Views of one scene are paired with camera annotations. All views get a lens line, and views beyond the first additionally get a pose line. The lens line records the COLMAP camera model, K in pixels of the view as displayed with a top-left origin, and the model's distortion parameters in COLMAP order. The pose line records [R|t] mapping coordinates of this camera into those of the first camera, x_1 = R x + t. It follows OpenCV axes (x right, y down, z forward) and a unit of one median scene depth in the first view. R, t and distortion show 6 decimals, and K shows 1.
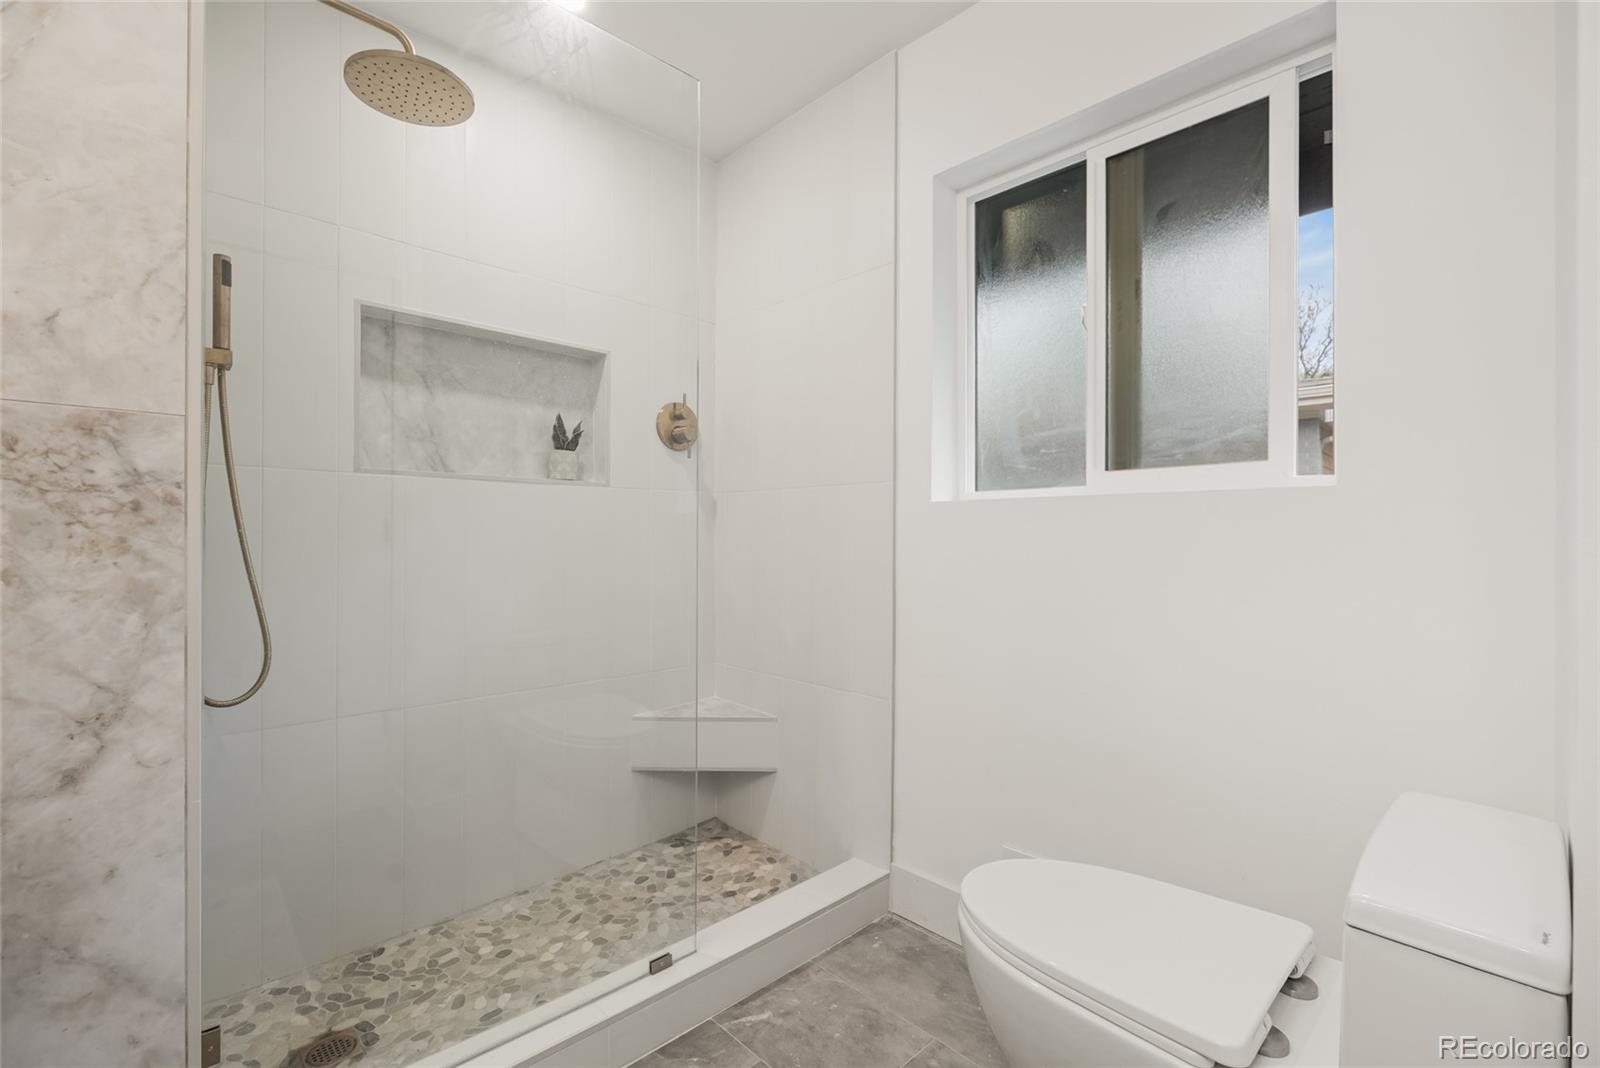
lens RADIAL K [[711.0, 0, 801.9], [0, 711.0, 532.8], [0, 0, 1]] dist [-0.004747, 0.000317]
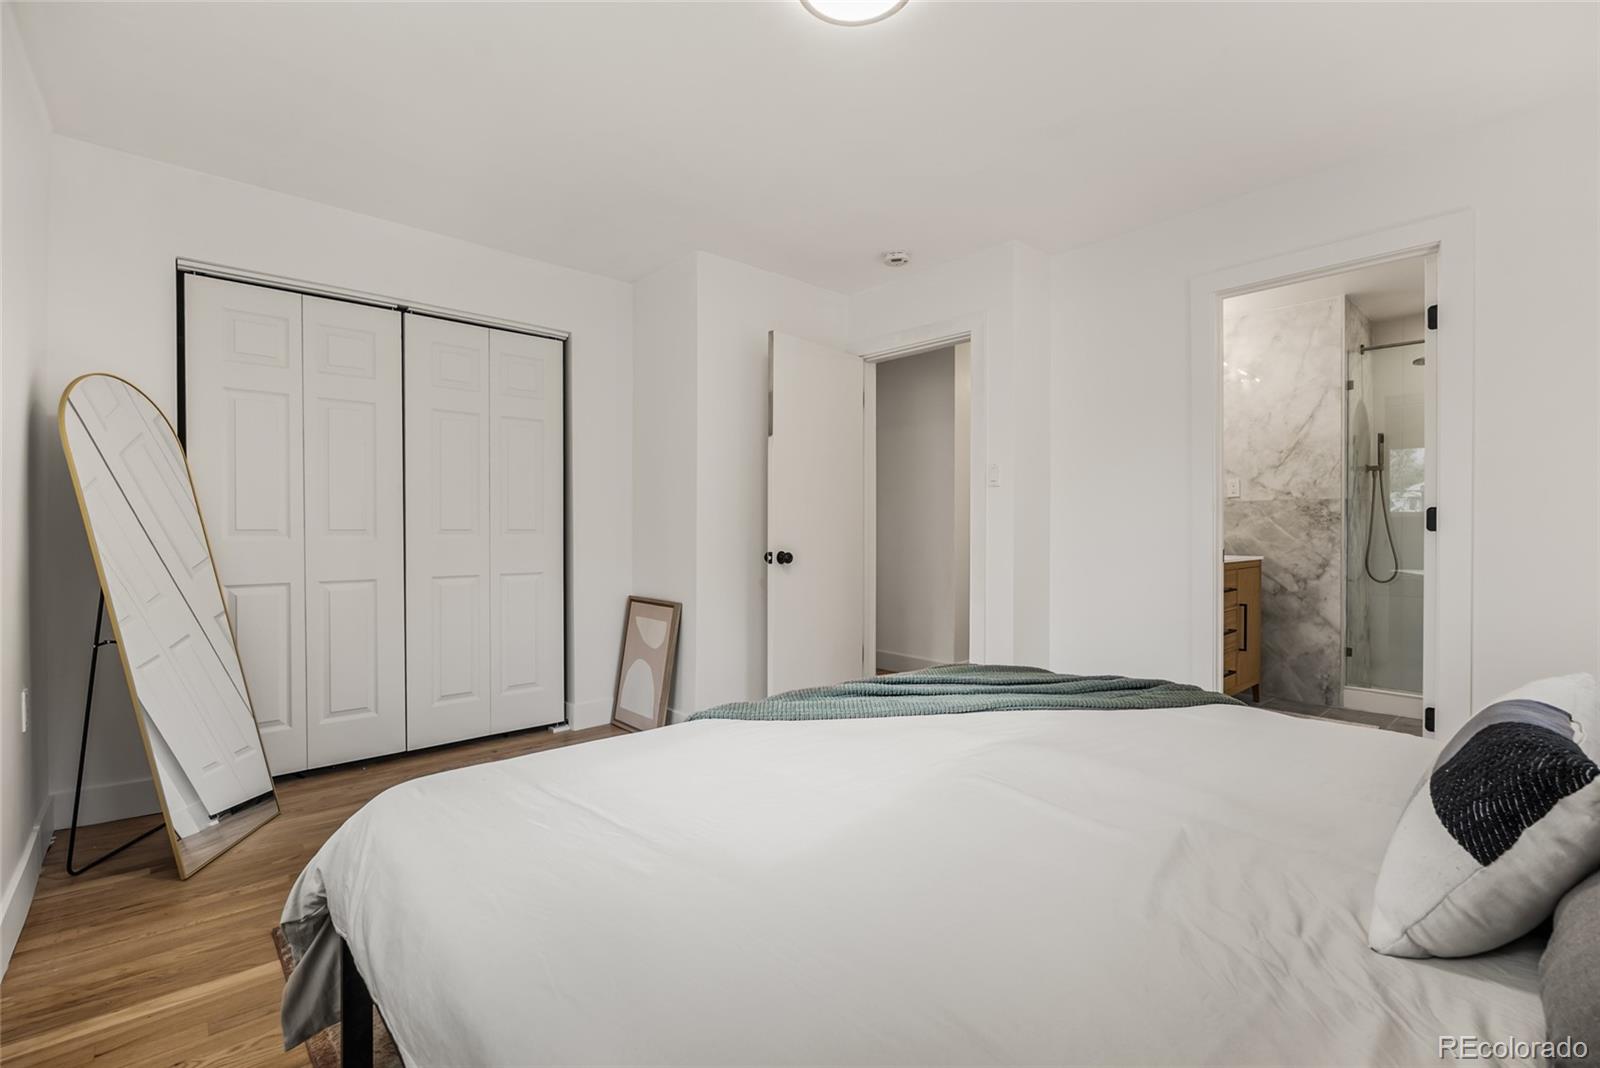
lens RADIAL K [[711.0, 0, 801.9], [0, 711.0, 532.8], [0, 0, 1]] dist [-0.004747, 0.000317]
pose [[-0.012873, 0.005689, -0.999901, 3.712213], [0.002133, 0.999982, 0.005662, 0.013260], [0.999915, -0.002060, -0.012885, -2.371905]]
